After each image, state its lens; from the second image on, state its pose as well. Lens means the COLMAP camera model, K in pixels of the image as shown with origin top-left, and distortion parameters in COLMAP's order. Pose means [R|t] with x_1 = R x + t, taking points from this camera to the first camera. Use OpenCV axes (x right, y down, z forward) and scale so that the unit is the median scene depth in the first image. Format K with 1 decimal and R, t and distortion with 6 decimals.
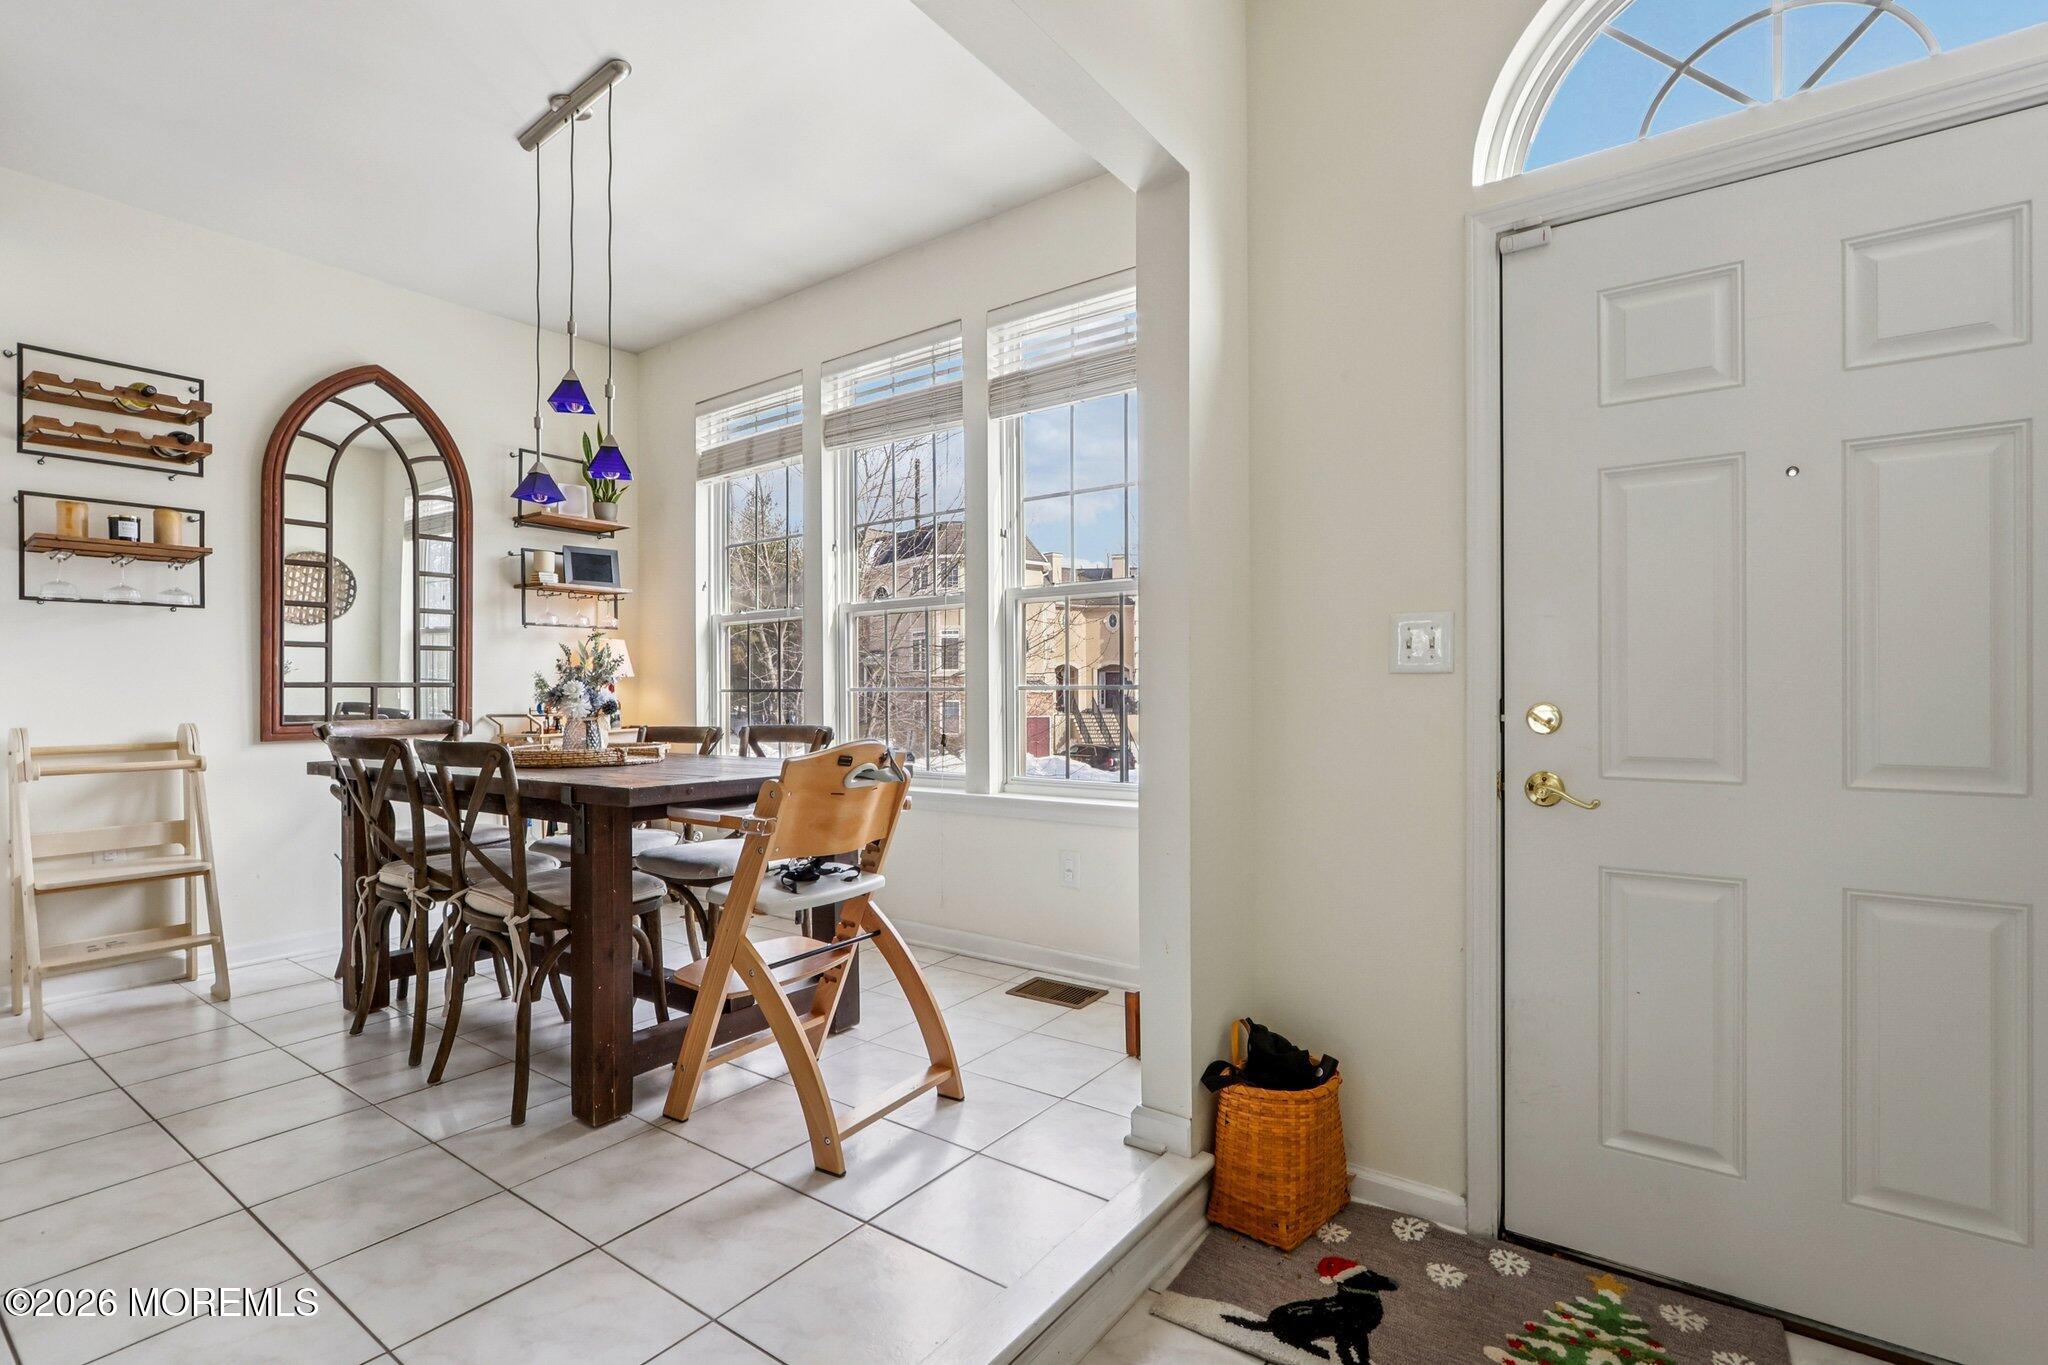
lens RADIAL K [[943.7, 0, 1029.6], [0, 943.7, 682.6], [0, 0, 1]] dist [-0.016304, -0.000218]
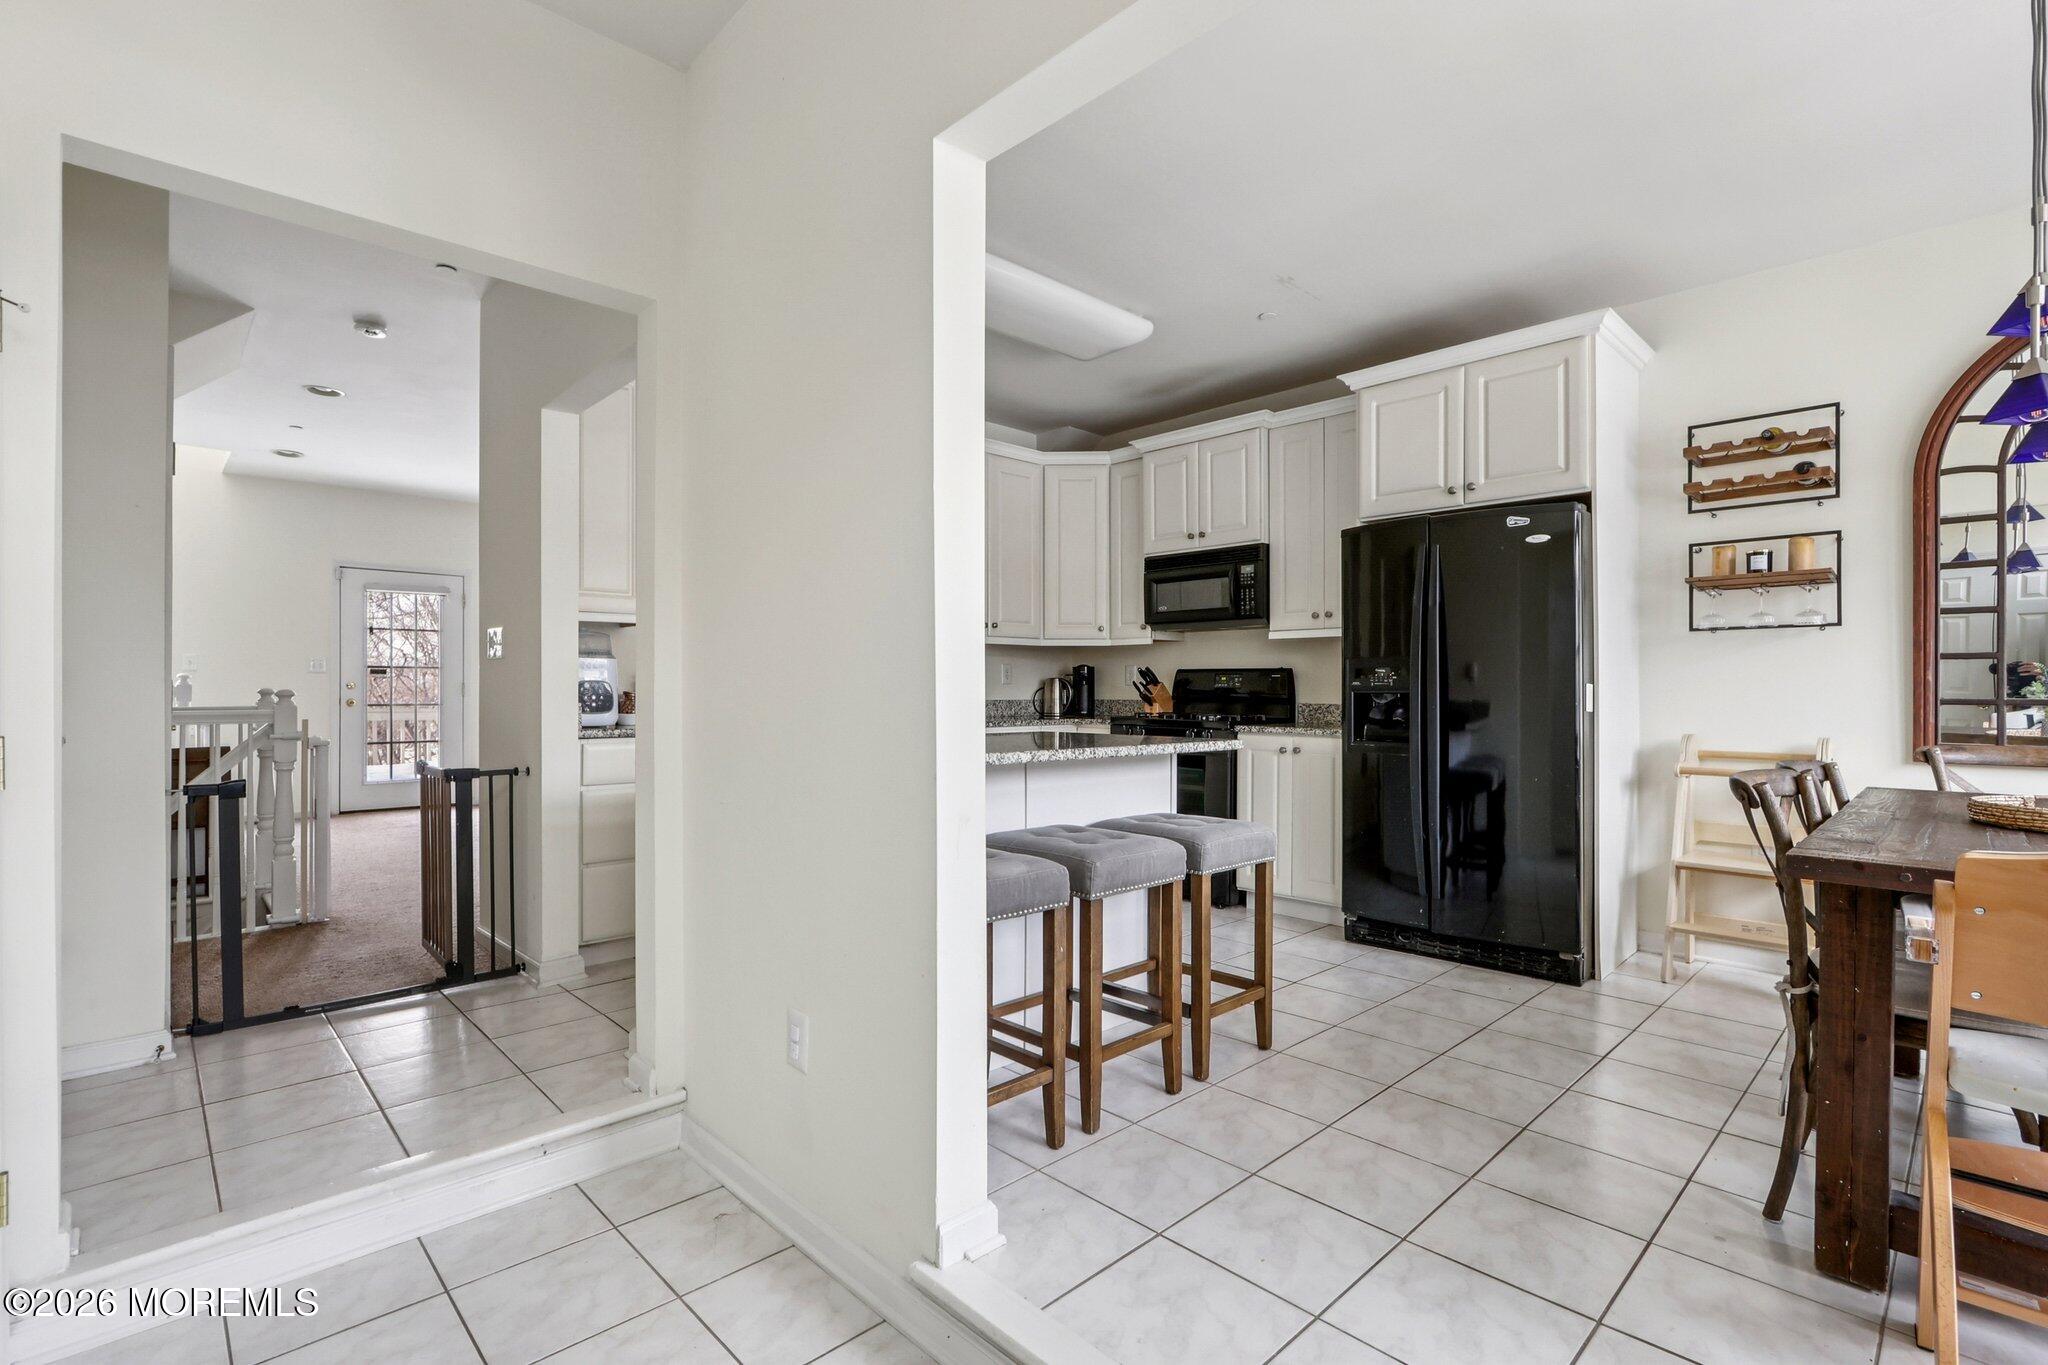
lens RADIAL K [[943.7, 0, 1034.4], [0, 943.7, 685.5], [0, 0, 1]] dist [-0.016304, -0.000218]
pose [[-0.172115, -0.001621, -0.985075, 0.292379], [-0.000864, 0.999999, -0.001495, -0.013473], [0.985076, 0.000594, -0.172116, 0.332623]]
